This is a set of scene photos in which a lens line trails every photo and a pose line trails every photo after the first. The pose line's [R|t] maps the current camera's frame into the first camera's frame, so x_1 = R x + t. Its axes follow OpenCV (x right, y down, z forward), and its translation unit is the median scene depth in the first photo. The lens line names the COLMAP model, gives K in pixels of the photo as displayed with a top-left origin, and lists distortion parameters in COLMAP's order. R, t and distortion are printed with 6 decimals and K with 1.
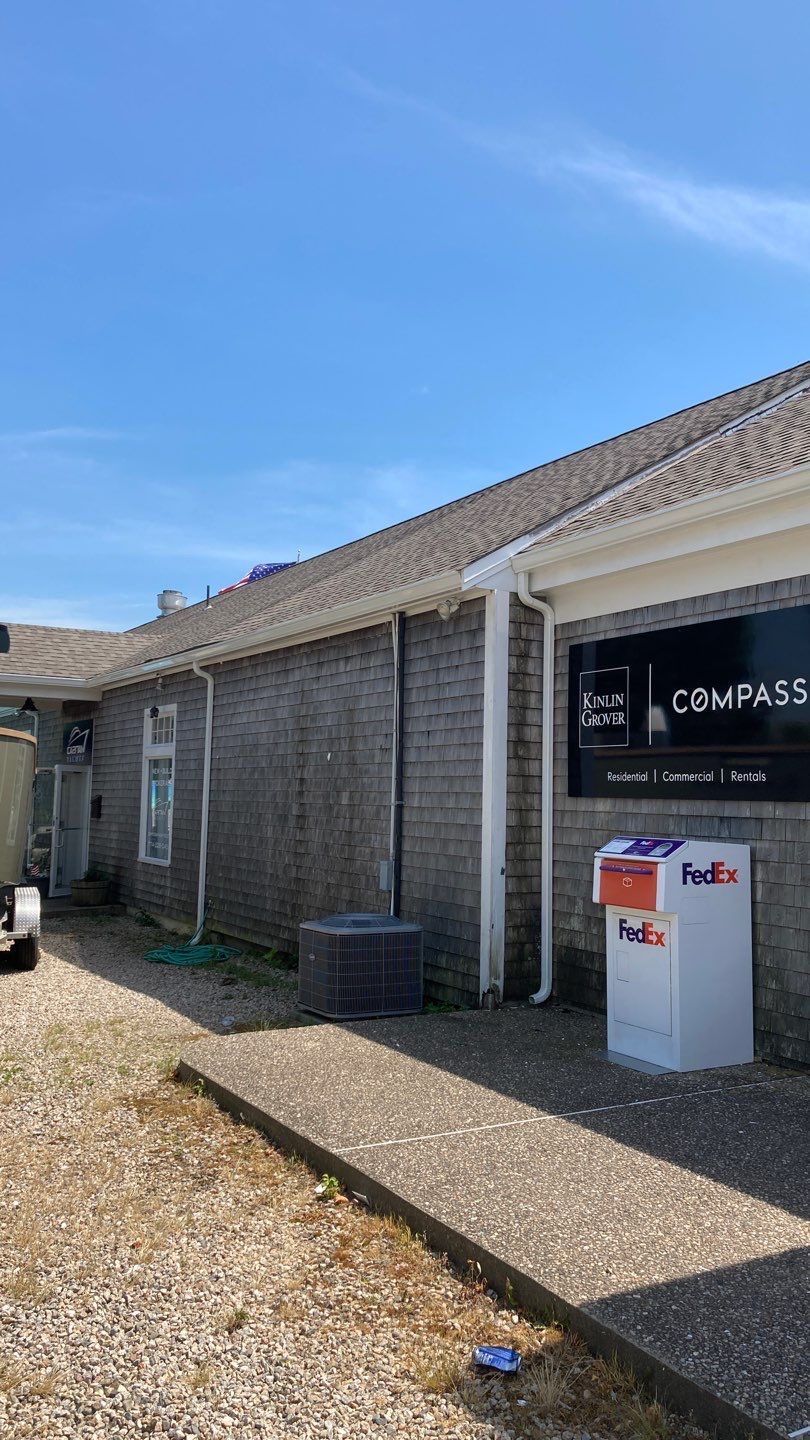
lens RADIAL K [[1193.8, 0, 467.6], [0, 1193.8, 678.4], [0, 0, 1]] dist [0.179164, -0.483581]
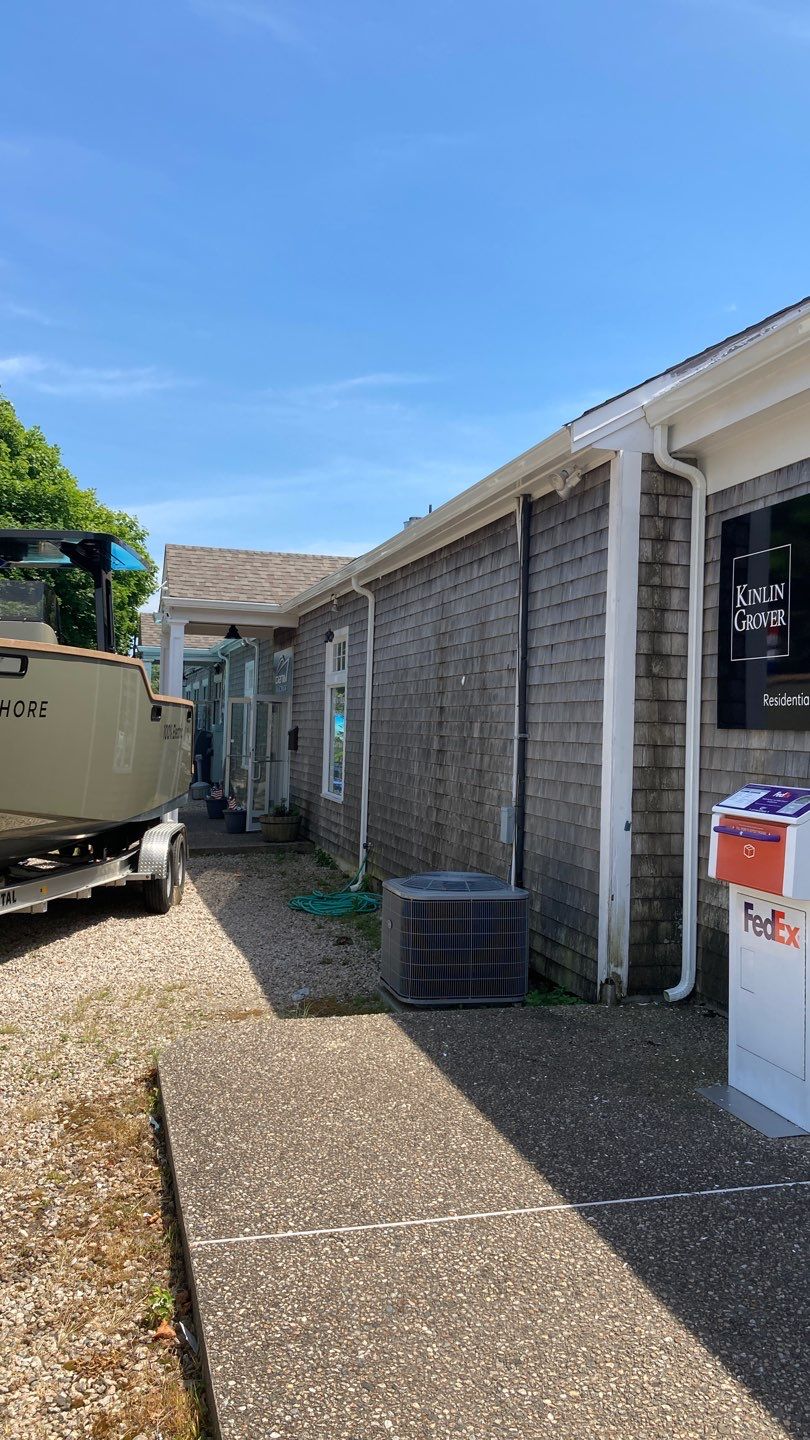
lens RADIAL K [[1198.4, 0, 452.2], [0, 1198.4, 692.1], [0, 0, 1]] dist [0.067319, -0.076170]
pose [[0.962791, -0.002649, -0.270234, 0.124720], [0.019809, 0.997954, 0.060792, 0.028173], [0.269520, -0.063883, 0.960874, 0.245980]]
